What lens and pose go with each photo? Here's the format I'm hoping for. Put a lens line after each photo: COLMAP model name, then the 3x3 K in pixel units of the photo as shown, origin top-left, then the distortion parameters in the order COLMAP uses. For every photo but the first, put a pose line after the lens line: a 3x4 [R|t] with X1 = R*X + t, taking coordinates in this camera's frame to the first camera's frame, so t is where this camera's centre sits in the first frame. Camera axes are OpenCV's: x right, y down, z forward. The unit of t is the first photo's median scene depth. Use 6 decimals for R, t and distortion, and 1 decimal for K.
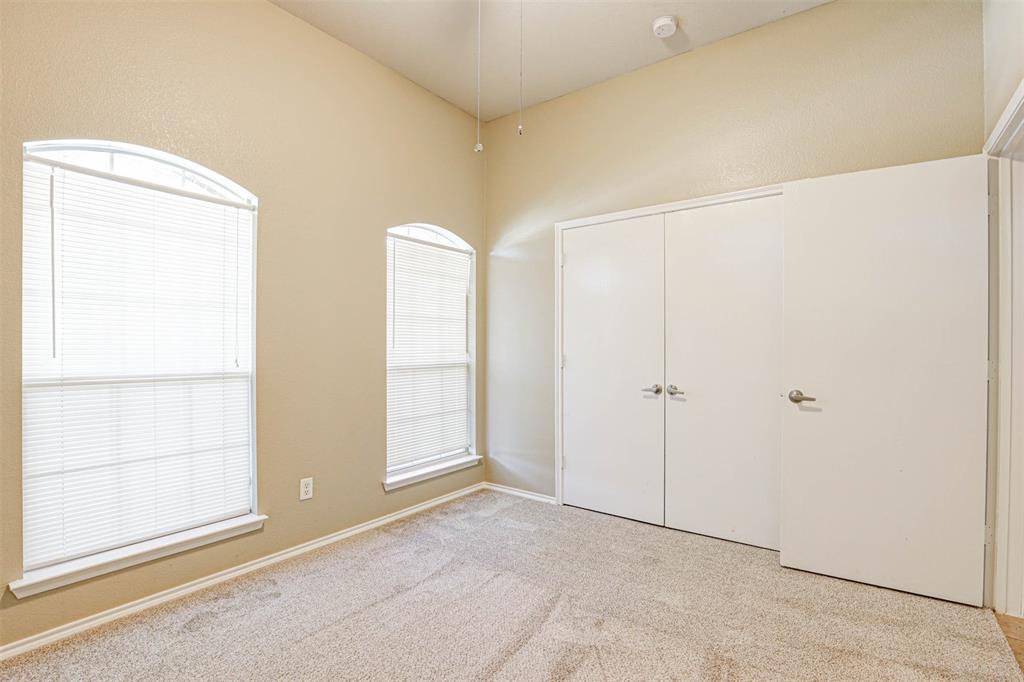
lens RADIAL K [[474.7, 0, 514.2], [0, 474.7, 355.4], [0, 0, 1]] dist [-0.030863, 0.002367]
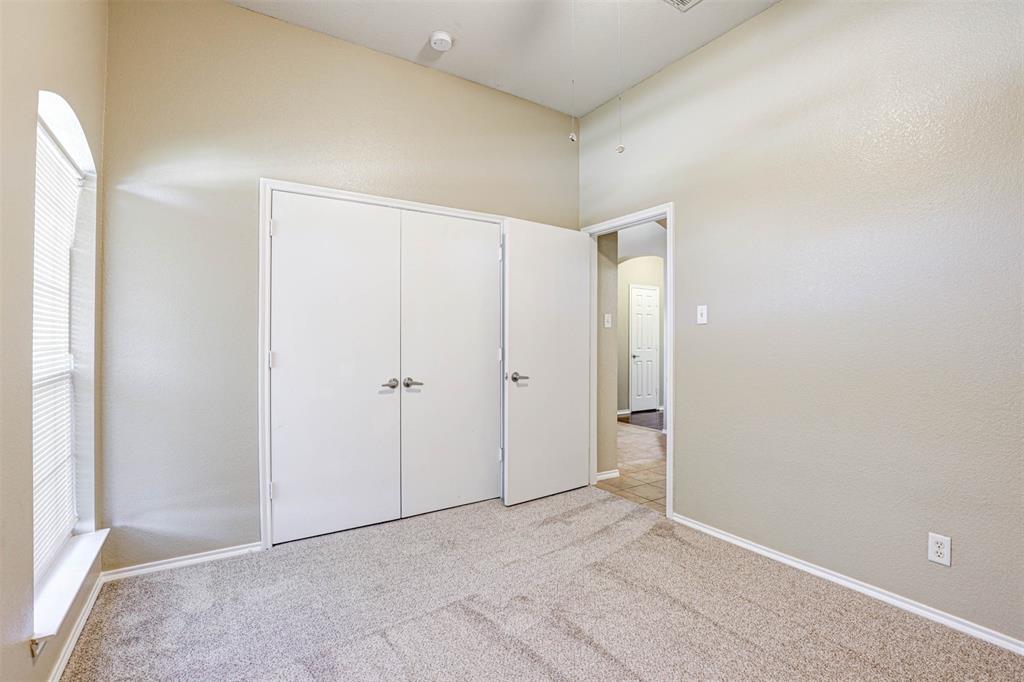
lens RADIAL K [[474.5, 0, 514.1], [0, 474.5, 344.3], [0, 0, 1]] dist [-0.039728, 0.008006]
pose [[0.343053, -0.009895, 0.939264, -0.523917], [0.019477, 0.999804, 0.003419, -0.008559], [-0.939114, 0.017121, 0.343178, 0.404273]]
